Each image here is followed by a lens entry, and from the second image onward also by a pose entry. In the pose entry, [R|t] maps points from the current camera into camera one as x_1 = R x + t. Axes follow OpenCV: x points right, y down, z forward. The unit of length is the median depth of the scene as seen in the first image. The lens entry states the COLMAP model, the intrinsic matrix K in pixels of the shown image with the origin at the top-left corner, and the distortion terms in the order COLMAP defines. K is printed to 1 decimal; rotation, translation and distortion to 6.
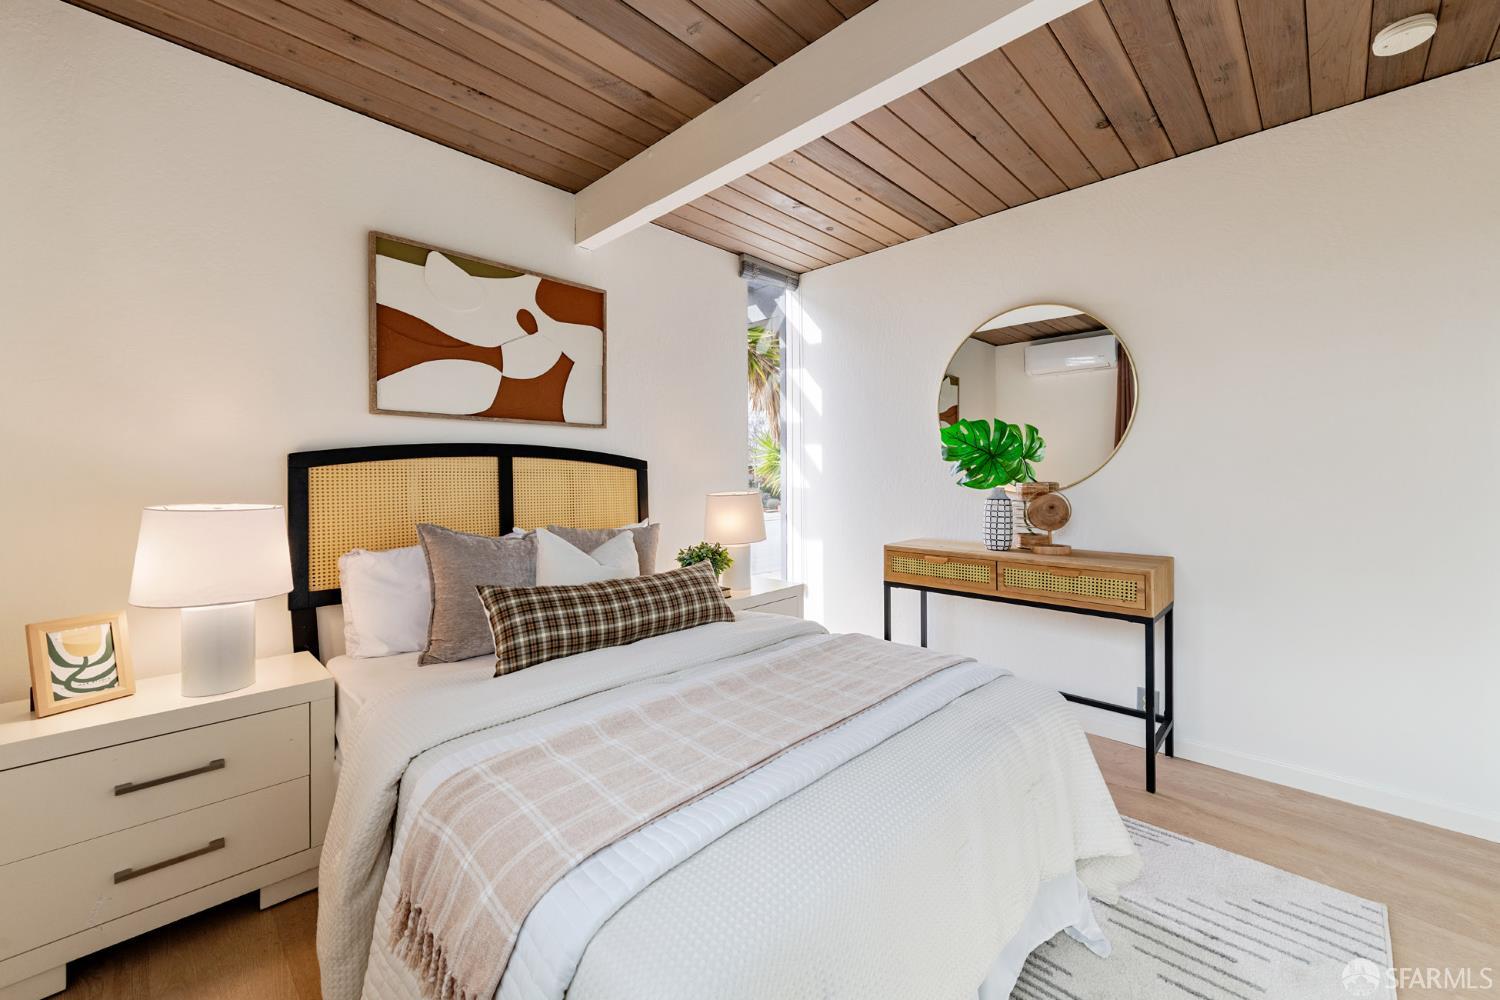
lens RADIAL K [[597.2, 0, 734.2], [0, 597.2, 474.9], [0, 0, 1]] dist [0.002743, -0.000500]
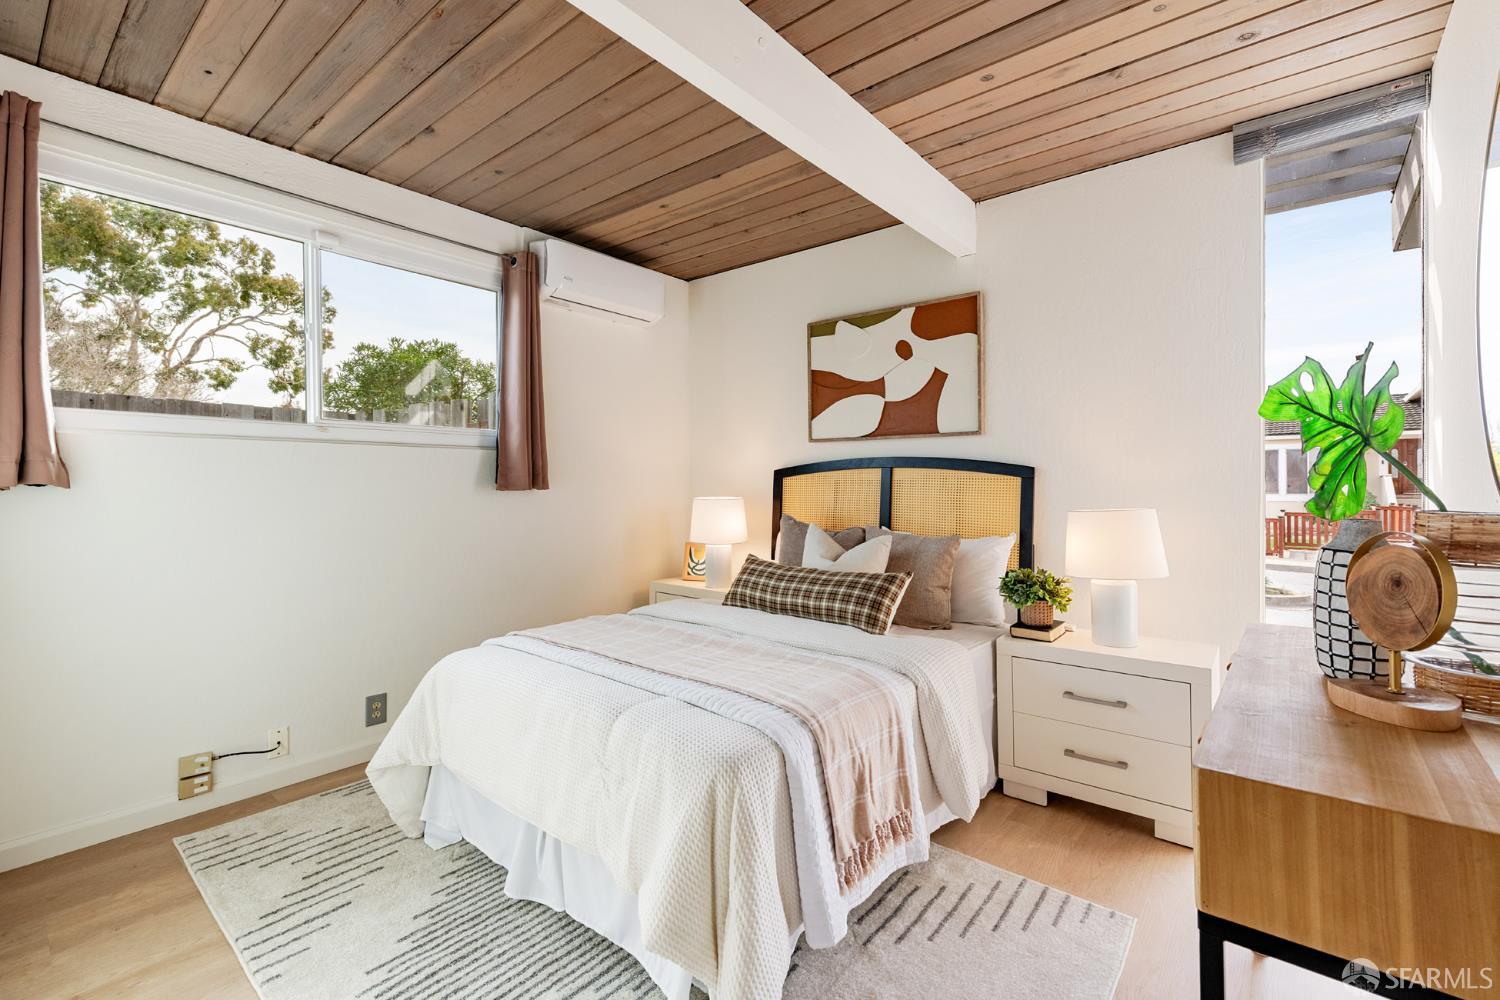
lens RADIAL K [[653.0, 0, 747.6], [0, 653.0, 487.9], [0, 0, 1]] dist [0.004468, 0.000255]
pose [[0.073019, 0.011862, -0.997260, 0.909550], [-0.000880, 0.999930, 0.011829, -0.005011], [0.997330, 0.000013, 0.073024, 0.620698]]
